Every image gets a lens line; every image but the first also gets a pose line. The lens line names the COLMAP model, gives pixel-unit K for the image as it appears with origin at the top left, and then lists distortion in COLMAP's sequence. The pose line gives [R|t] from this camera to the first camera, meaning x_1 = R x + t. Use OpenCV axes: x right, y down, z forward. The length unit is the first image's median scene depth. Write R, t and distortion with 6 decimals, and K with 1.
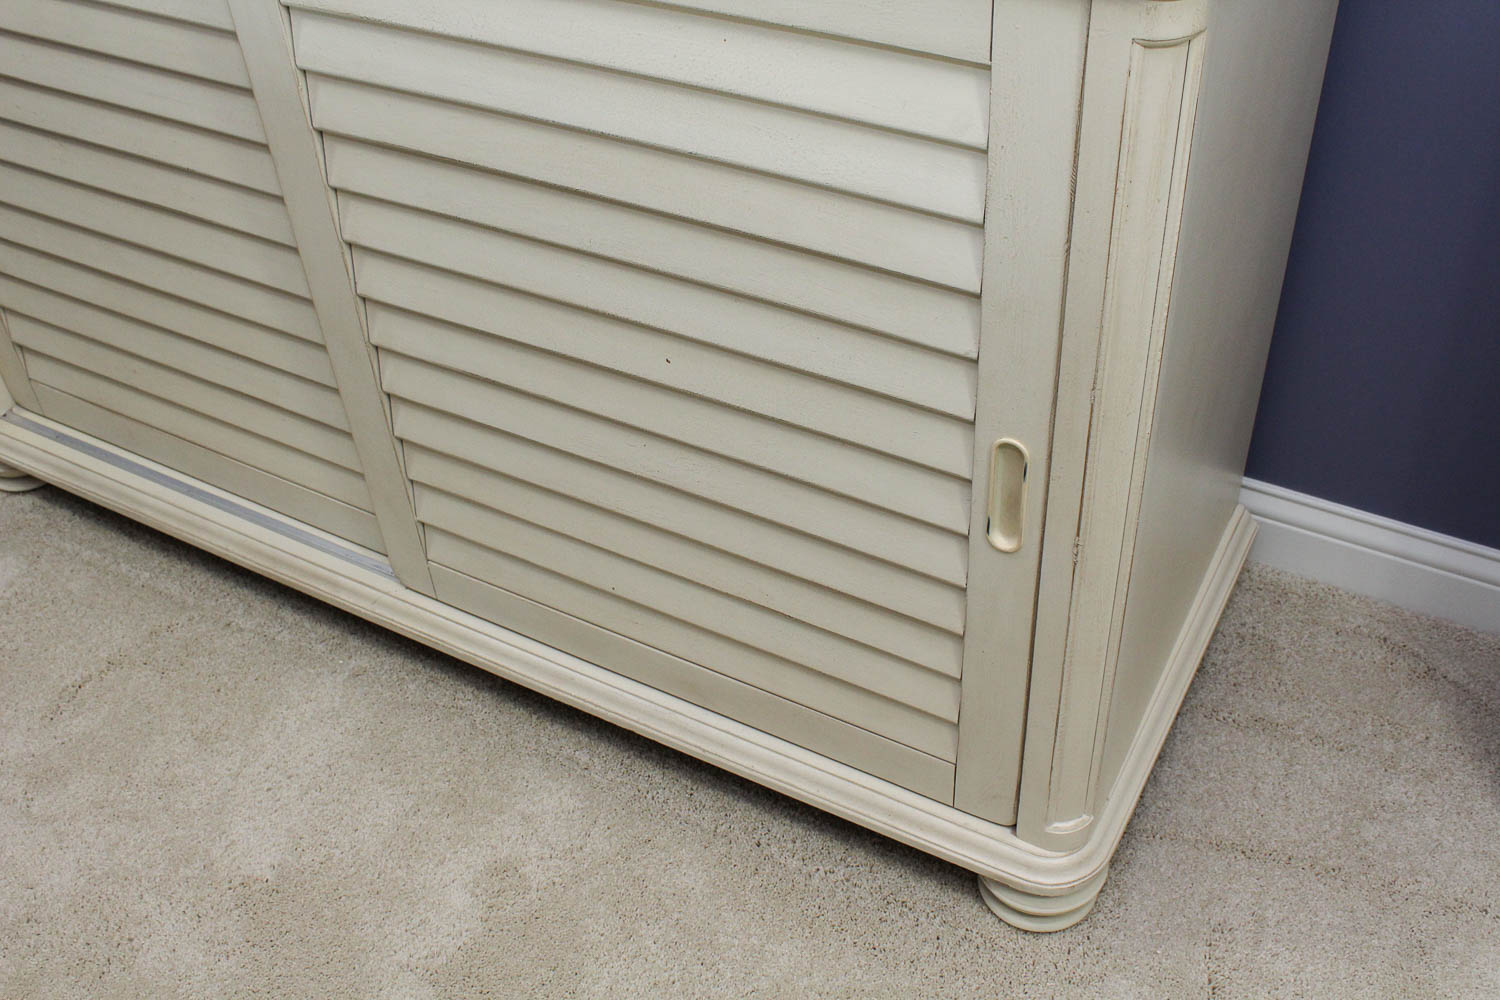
lens RADIAL K [[1530.4, 0, 732.5], [0, 1530.4, 471.5], [0, 0, 1]] dist [-0.092505, 0.000000]
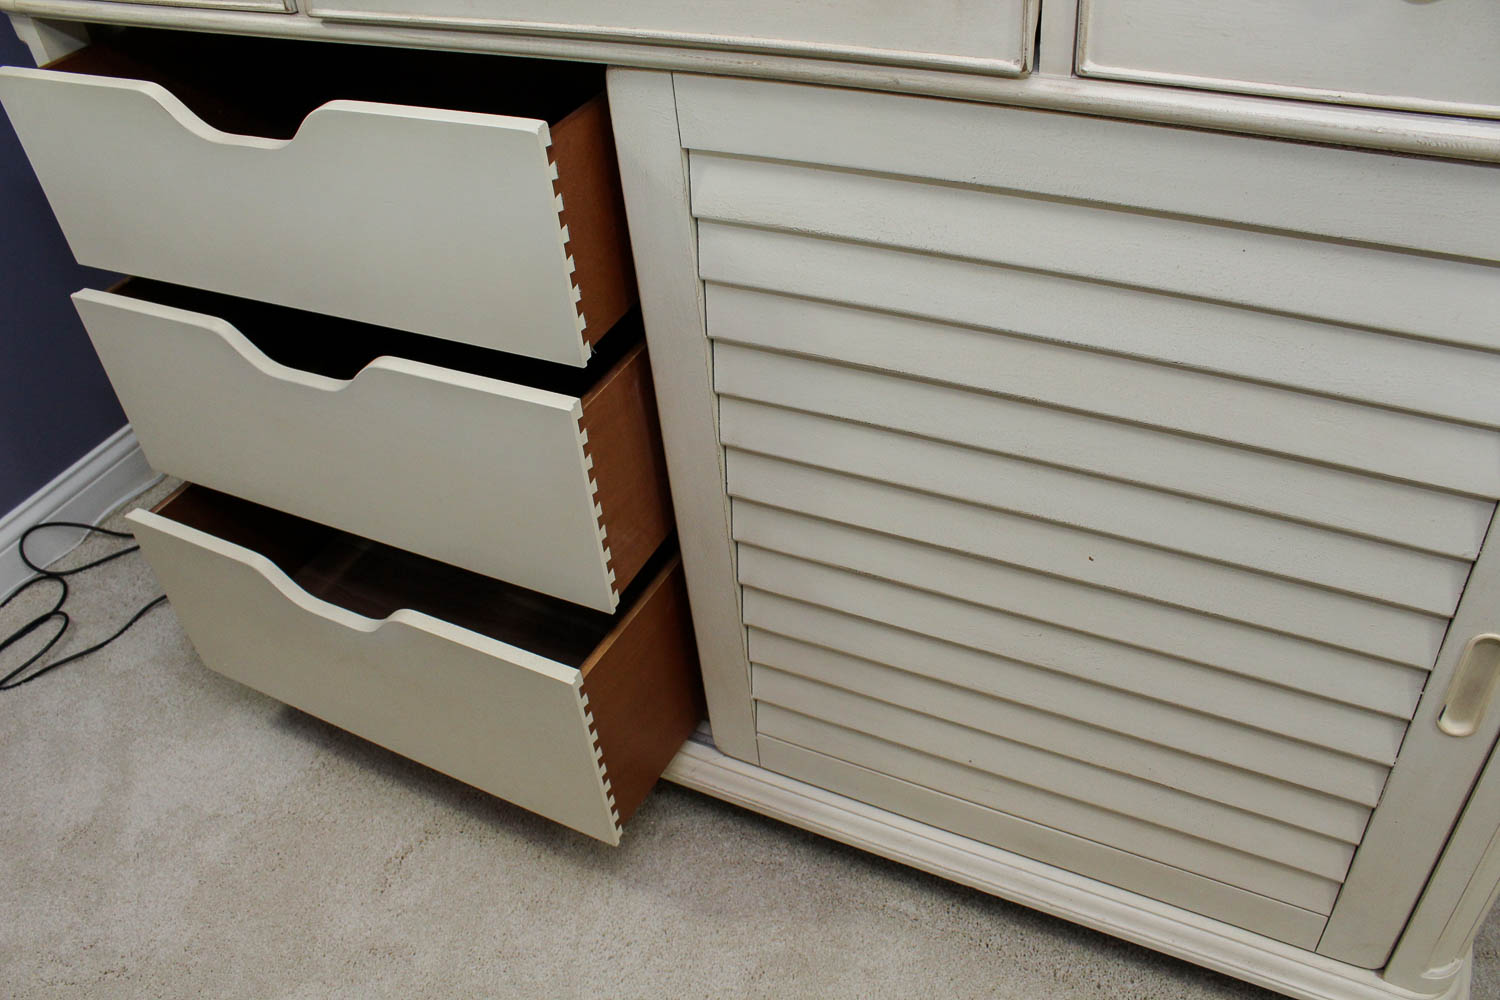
lens RADIAL K [[1228.9, 0, 735.9], [0, 1228.9, 498.2], [0, 0, 1]] dist [-0.159681, 0.102545]
pose [[0.998677, -0.049854, 0.012638, -0.222482], [0.050247, 0.998190, -0.033044, -0.076853], [-0.010967, 0.033636, 0.999374, 0.165190]]
